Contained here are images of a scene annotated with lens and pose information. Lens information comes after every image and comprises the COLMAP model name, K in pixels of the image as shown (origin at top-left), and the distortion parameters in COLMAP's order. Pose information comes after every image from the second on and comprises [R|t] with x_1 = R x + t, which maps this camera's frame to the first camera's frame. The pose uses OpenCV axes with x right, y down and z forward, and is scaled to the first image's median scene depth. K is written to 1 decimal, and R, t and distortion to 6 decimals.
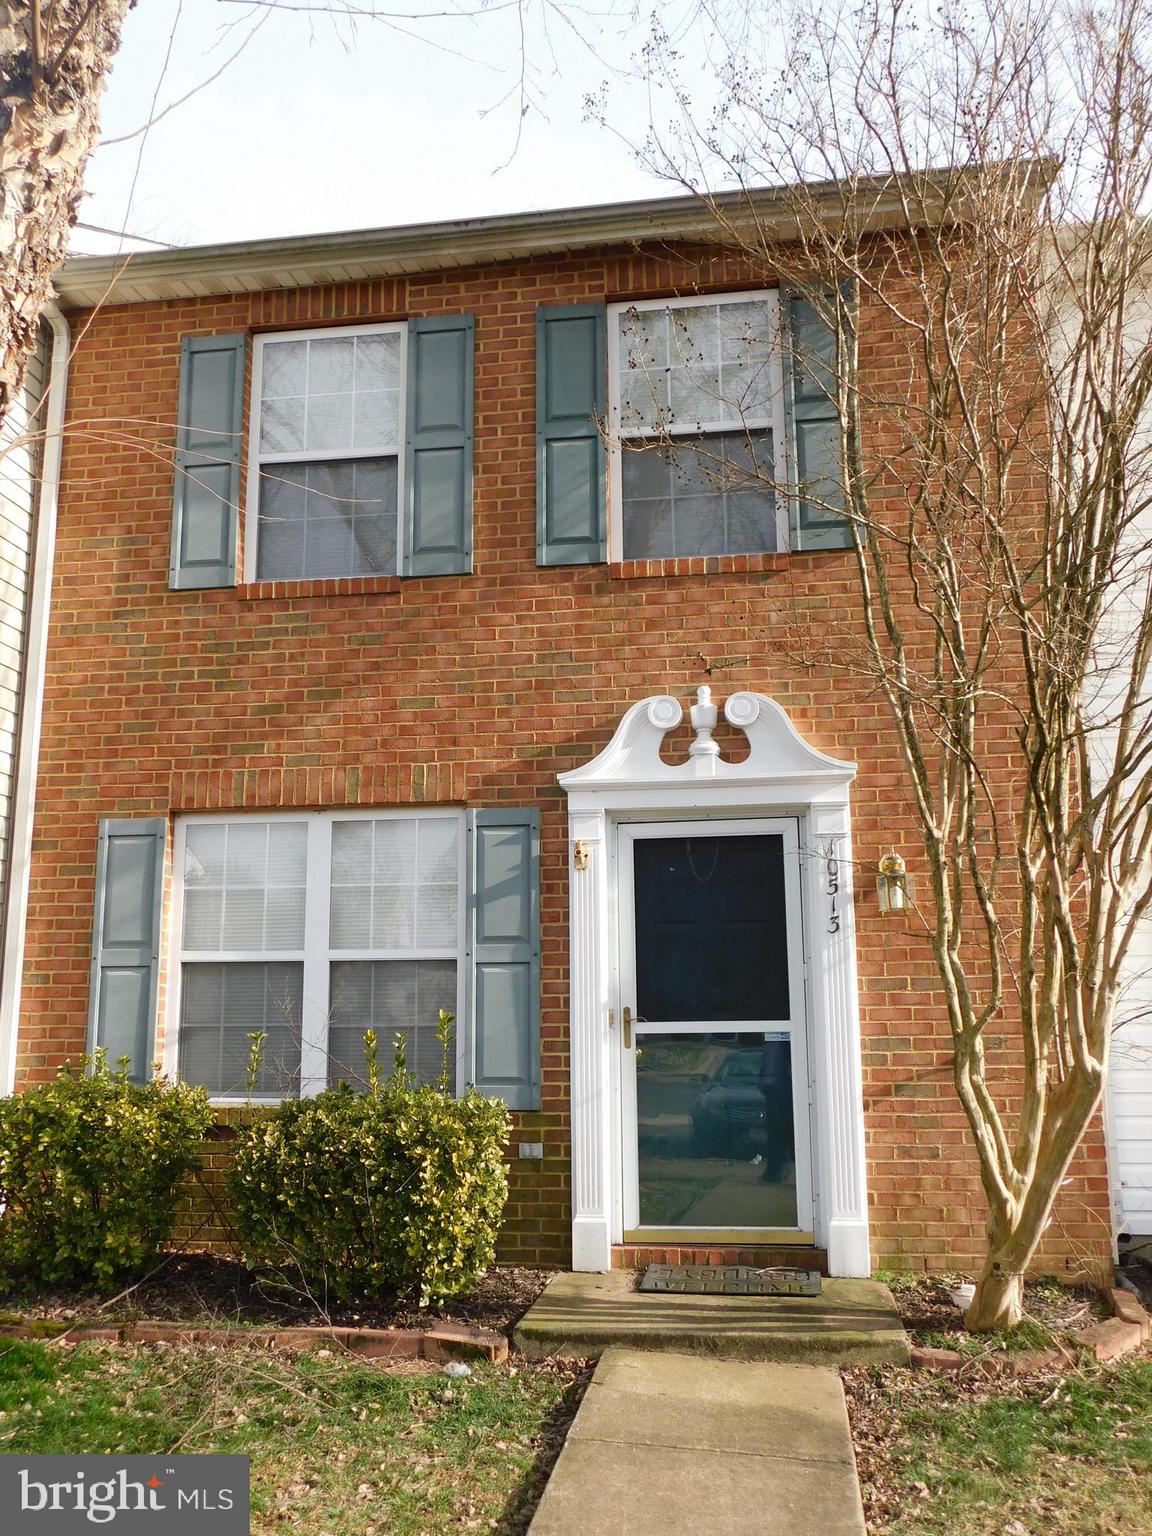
lens RADIAL K [[1330.1, 0, 575.8], [0, 1330.1, 771.7], [0, 0, 1]] dist [-0.011792, -0.001825]
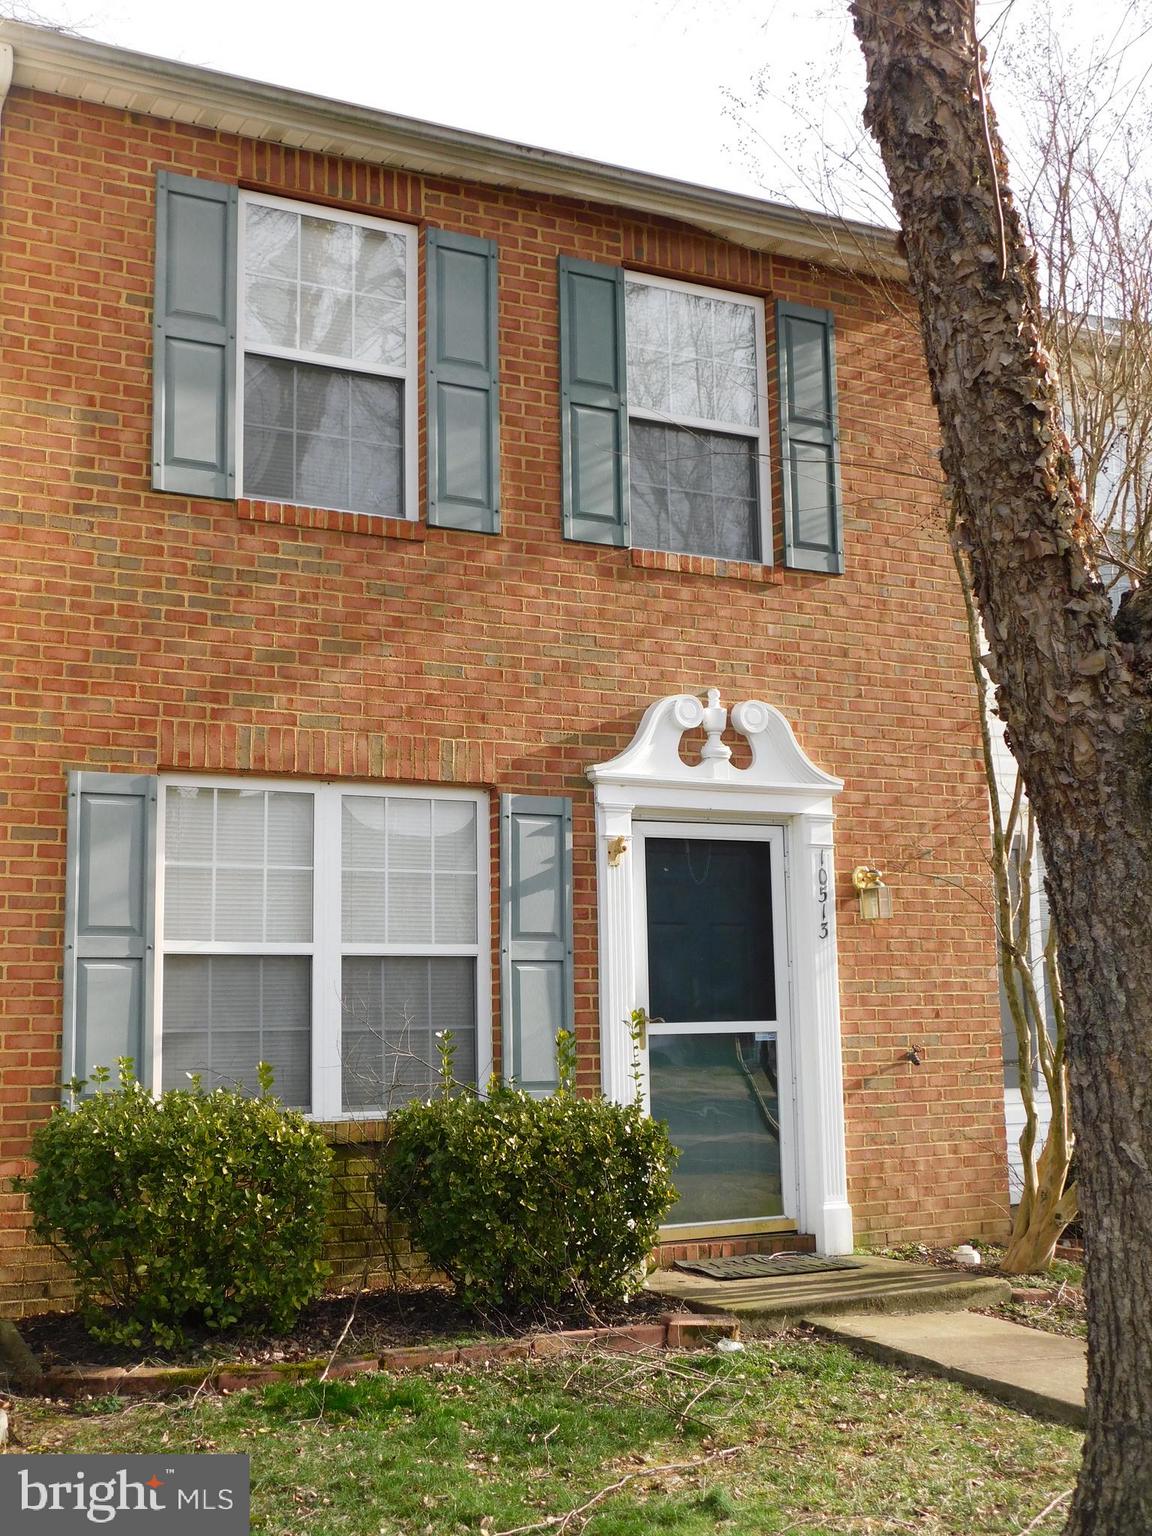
lens RADIAL K [[1798.0, 0, 576.5], [0, 1798.0, 764.6], [0, 0, 1]] dist [-0.009925, 0.000000]
pose [[0.801494, 0.081795, 0.592383, -0.758105], [-0.095013, 0.995436, -0.008895, 0.013702], [-0.590407, -0.049154, 0.805608, -0.030486]]
